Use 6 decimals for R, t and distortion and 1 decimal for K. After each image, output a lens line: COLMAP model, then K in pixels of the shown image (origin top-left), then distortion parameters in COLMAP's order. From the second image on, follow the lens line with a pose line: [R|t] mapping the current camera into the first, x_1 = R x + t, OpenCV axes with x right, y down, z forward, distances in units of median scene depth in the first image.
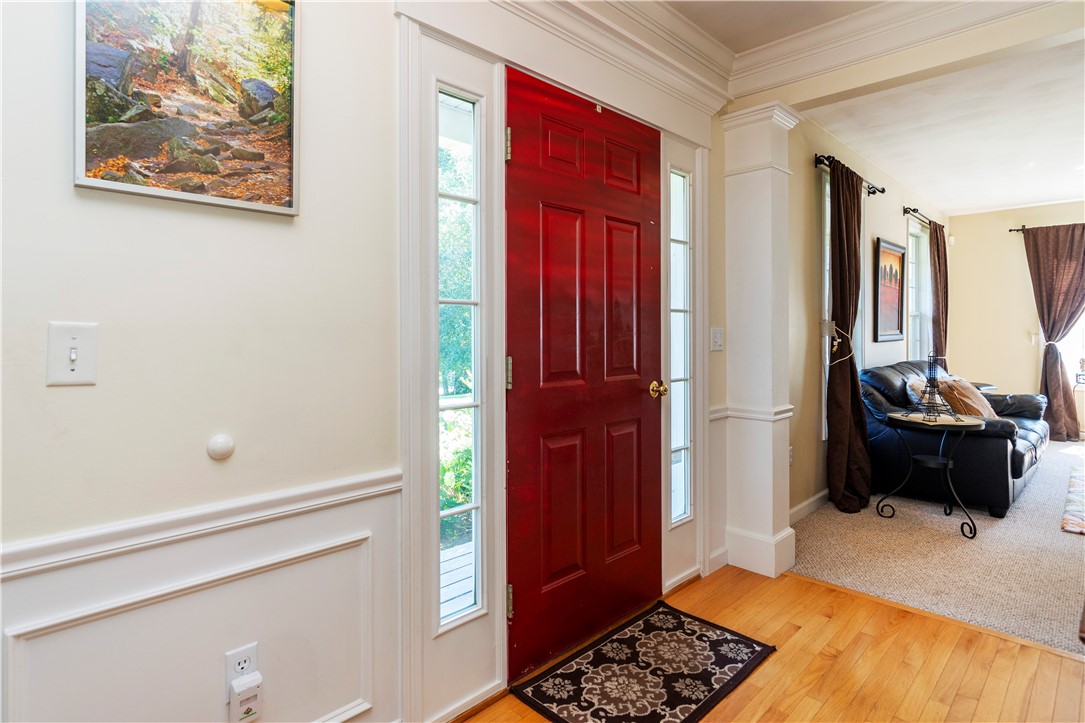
lens RADIAL K [[573.5, 0, 540.2], [0, 573.5, 326.2], [0, 0, 1]] dist [0.002699, 0.001239]
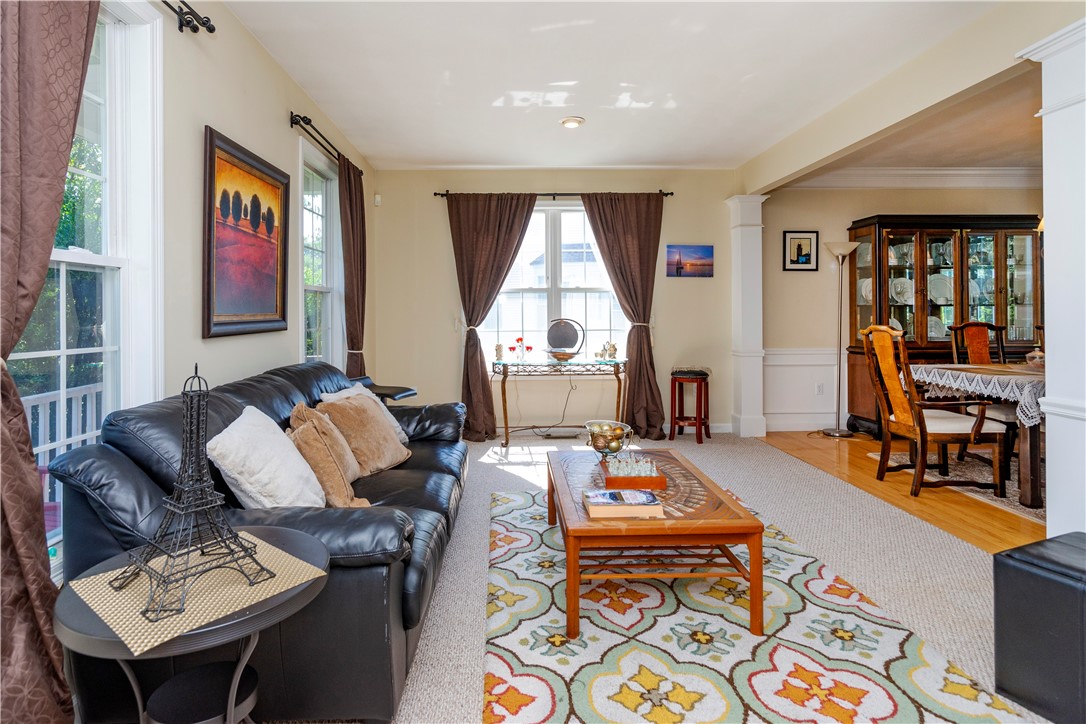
lens RADIAL K [[574.0, 0, 540.7], [0, 574.0, 326.6], [0, 0, 1]] dist [0.002699, 0.001239]
pose [[0.663380, -0.021481, 0.747974, 0.323240], [-0.001604, 0.999545, 0.030128, 0.002045], [-0.748281, -0.021186, 0.663044, 0.363110]]
